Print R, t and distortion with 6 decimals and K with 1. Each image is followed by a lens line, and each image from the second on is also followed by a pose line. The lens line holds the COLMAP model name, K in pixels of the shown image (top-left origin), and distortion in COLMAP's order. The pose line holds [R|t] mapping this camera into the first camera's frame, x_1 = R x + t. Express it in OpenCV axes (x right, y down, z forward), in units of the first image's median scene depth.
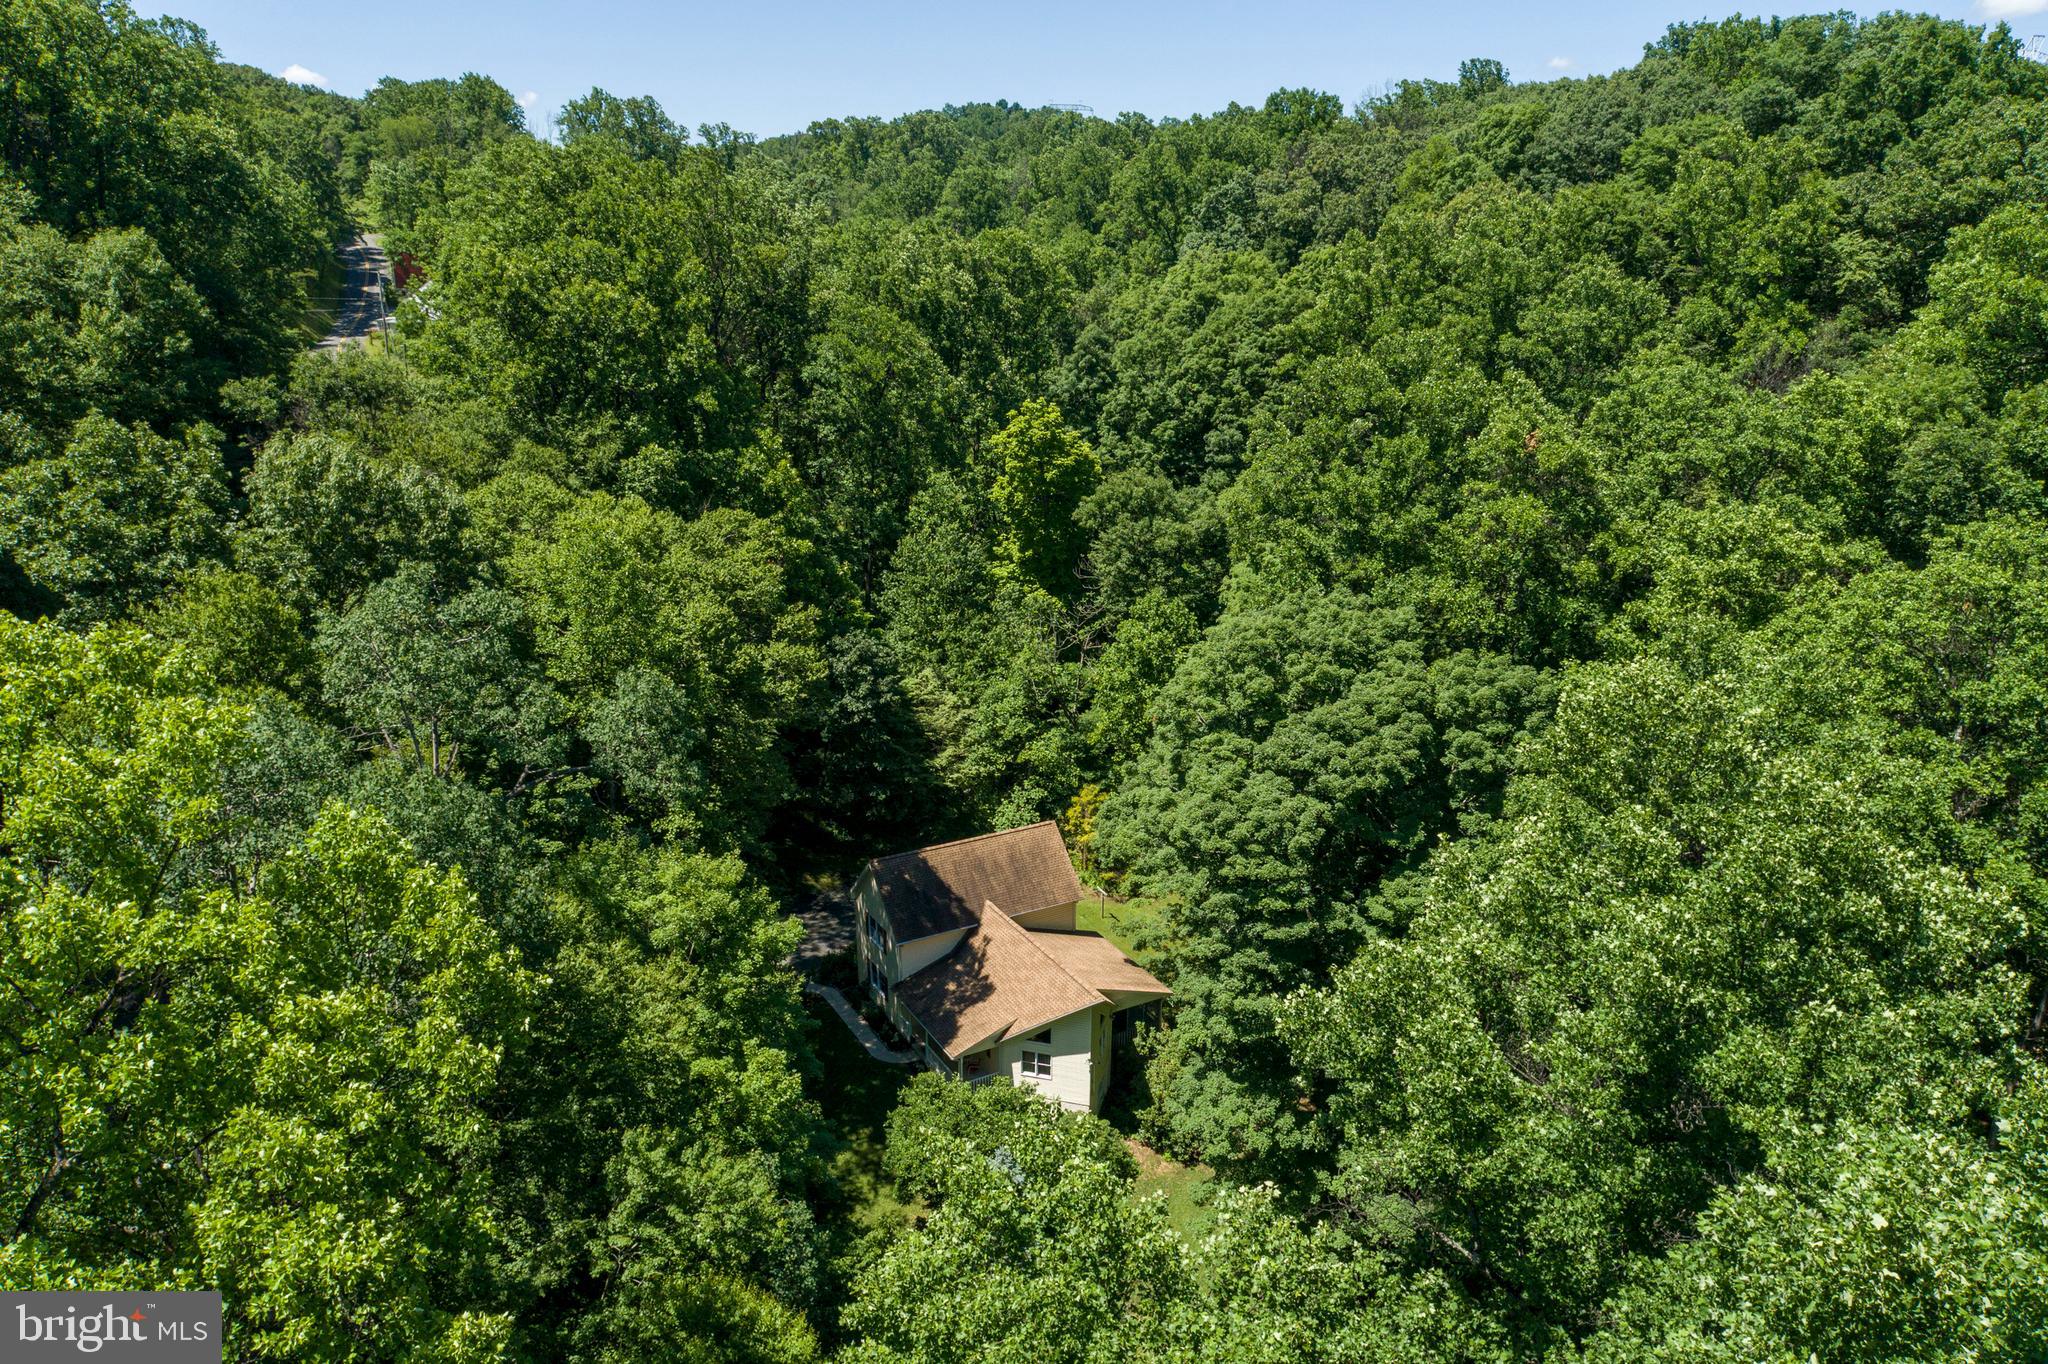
lens RADIAL K [[1394.7, 0, 1025.2], [0, 1394.7, 679.3], [0, 0, 1]] dist [-0.000184, 0.003894]
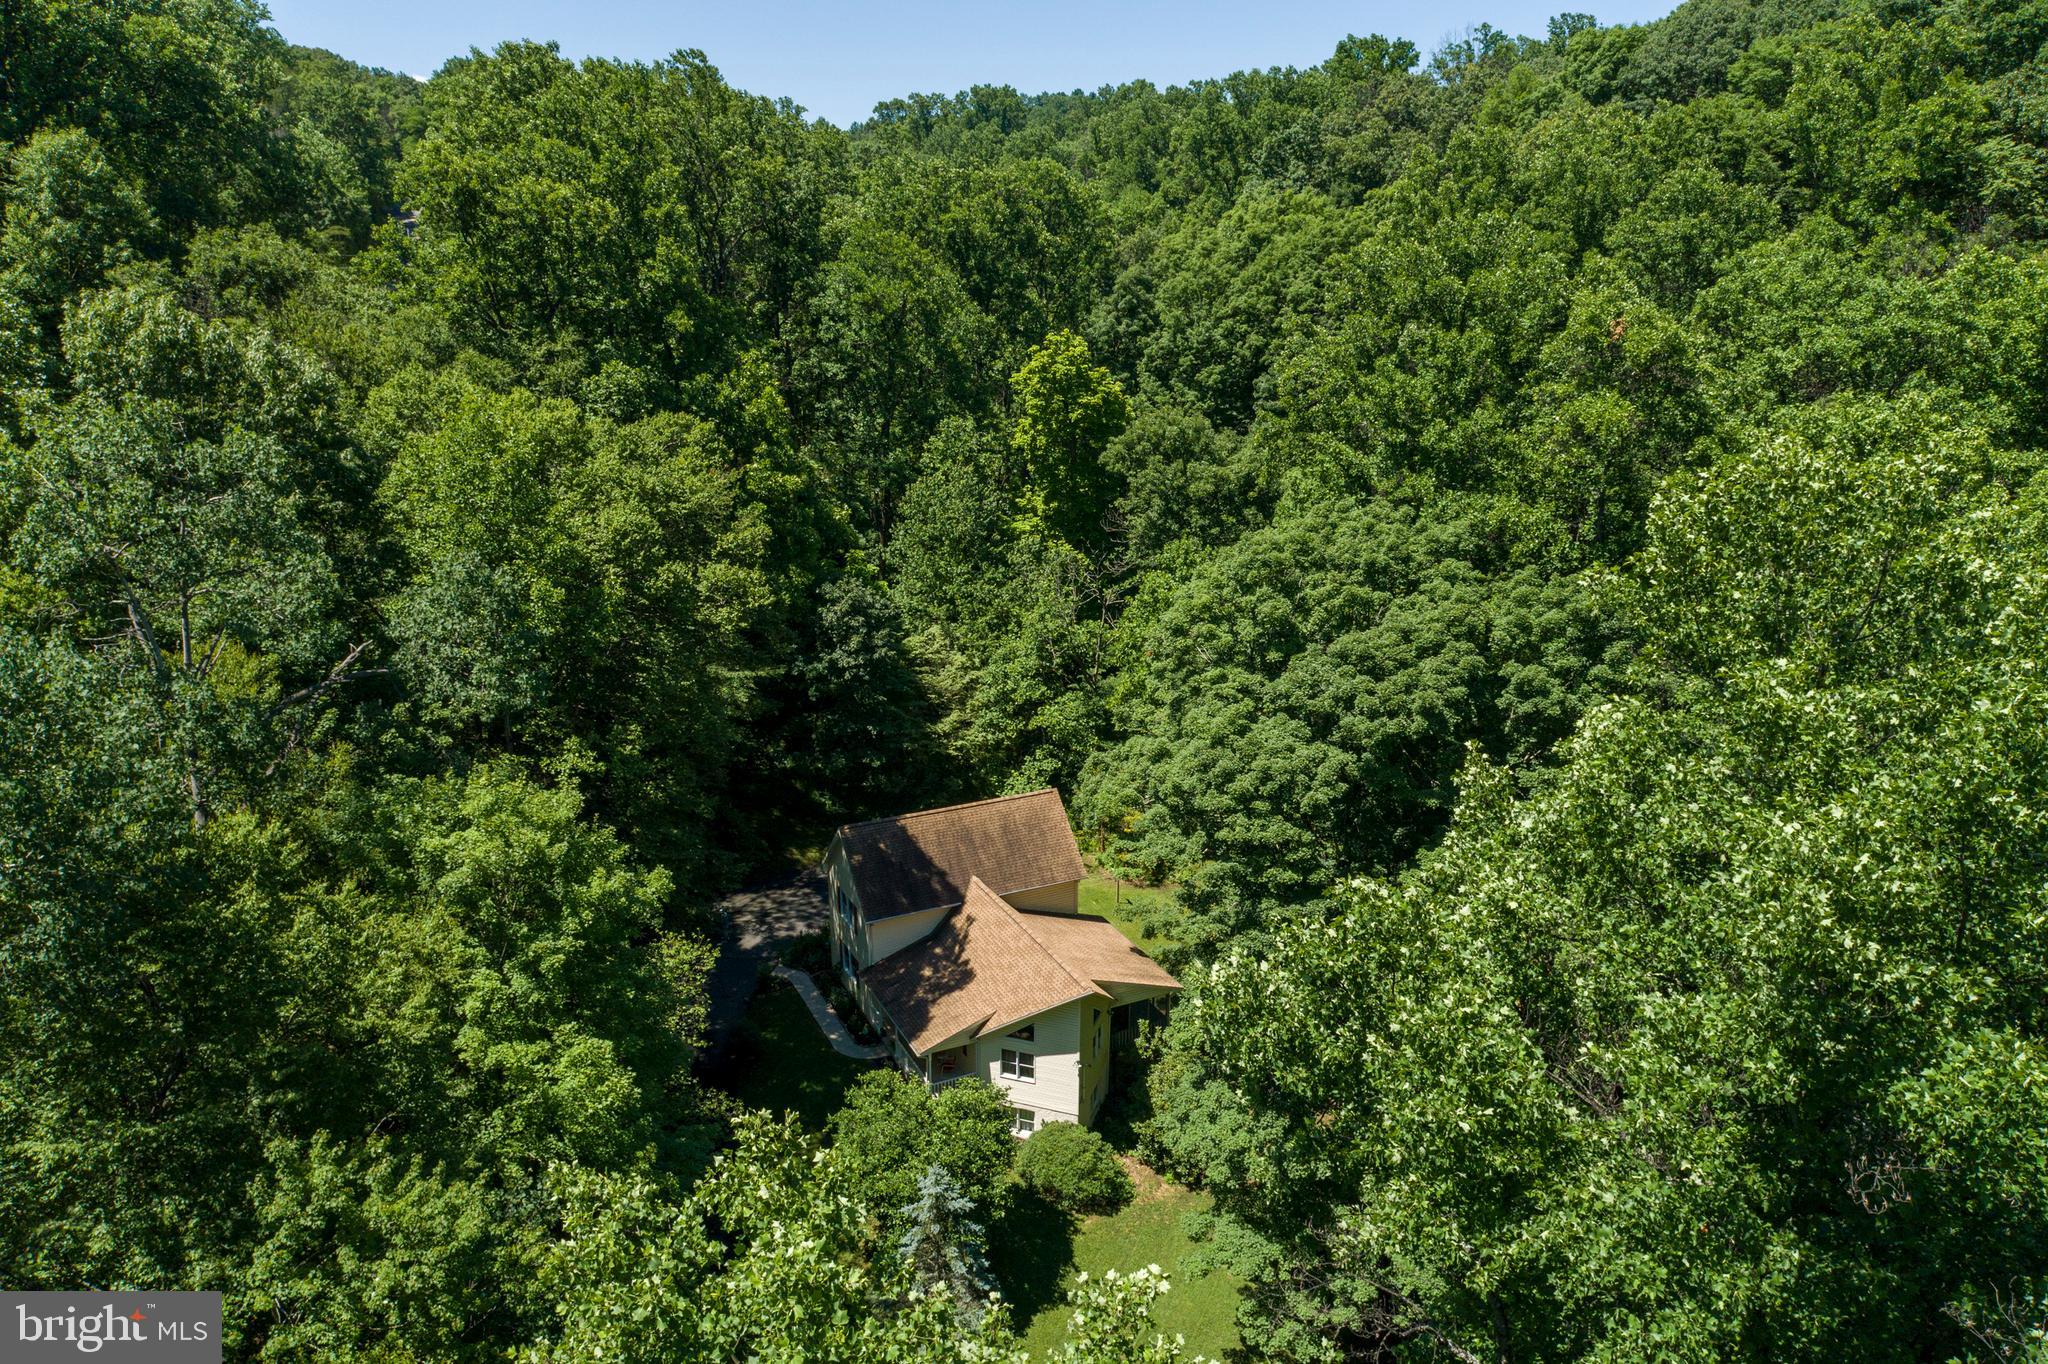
lens RADIAL K [[1393.0, 0, 1024.0], [0, 1393.0, 682.0], [0, 0, 1]] dist [-0.001349, 0.005347]
pose [[0.998379, 0.016685, -0.054422, 0.051951], [-0.016690, 0.999861, 0.000357, 0.037618], [0.054421, 0.000552, 0.998518, 0.135954]]
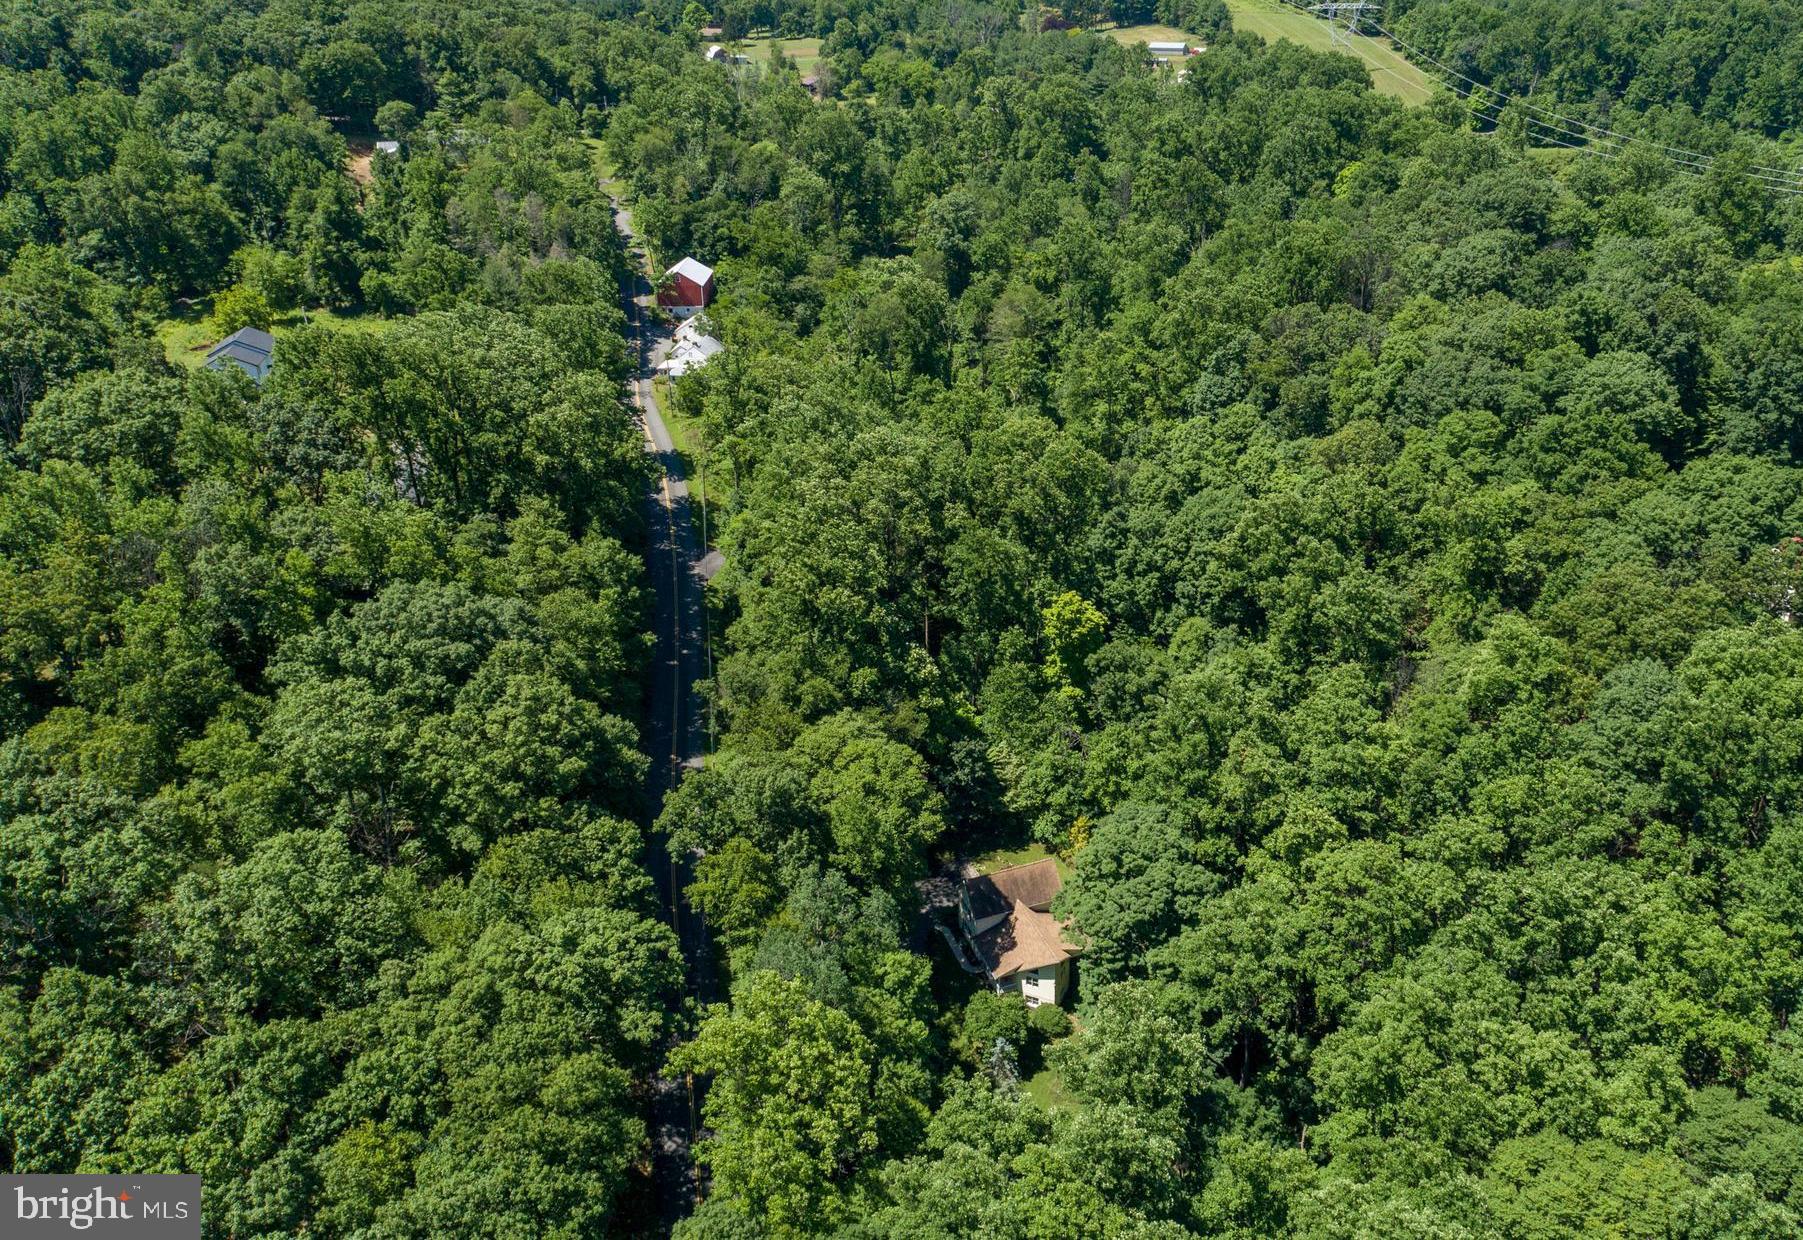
lens RADIAL K [[1396.8, 0, 1035.1], [0, 1396.8, 566.4], [0, 0, 1]] dist [-0.010930, -0.003092]
pose [[0.994833, 0.042786, -0.092069, 0.185119], [-0.030822, 0.991340, 0.127652, -0.661175], [0.096734, -0.124154, 0.987537, -1.123966]]
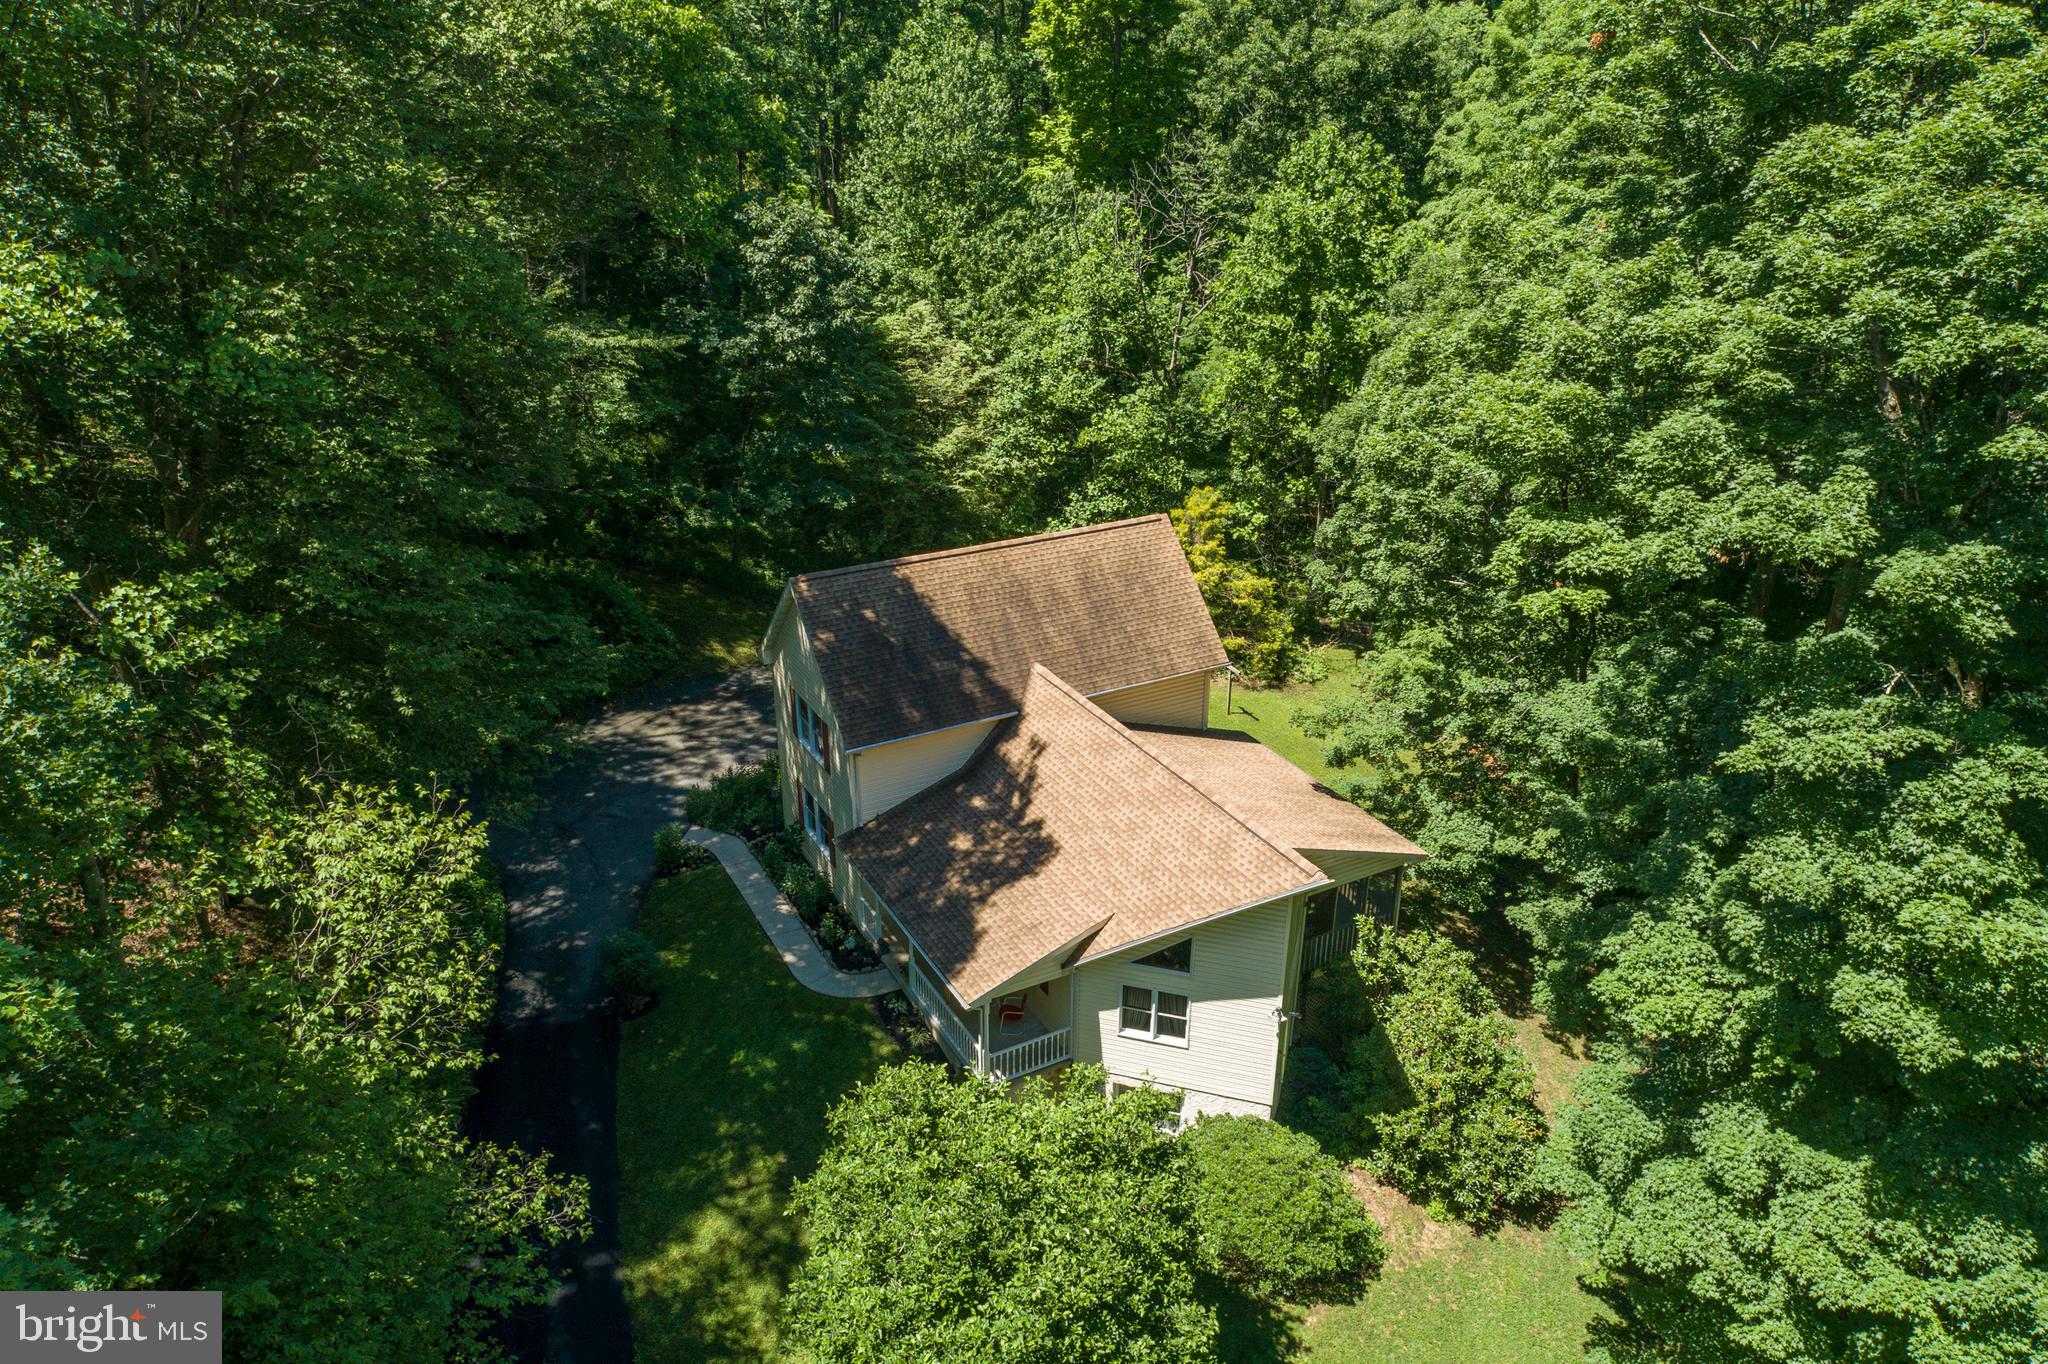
lens RADIAL K [[1394.7, 0, 1025.2], [0, 1394.7, 679.3], [0, 0, 1]] dist [-0.000184, 0.003894]
pose [[0.999957, 0.002552, -0.008953, -0.027963], [-0.001457, 0.992745, 0.120230, 0.110278], [0.009195, -0.120212, 0.992706, 0.542204]]
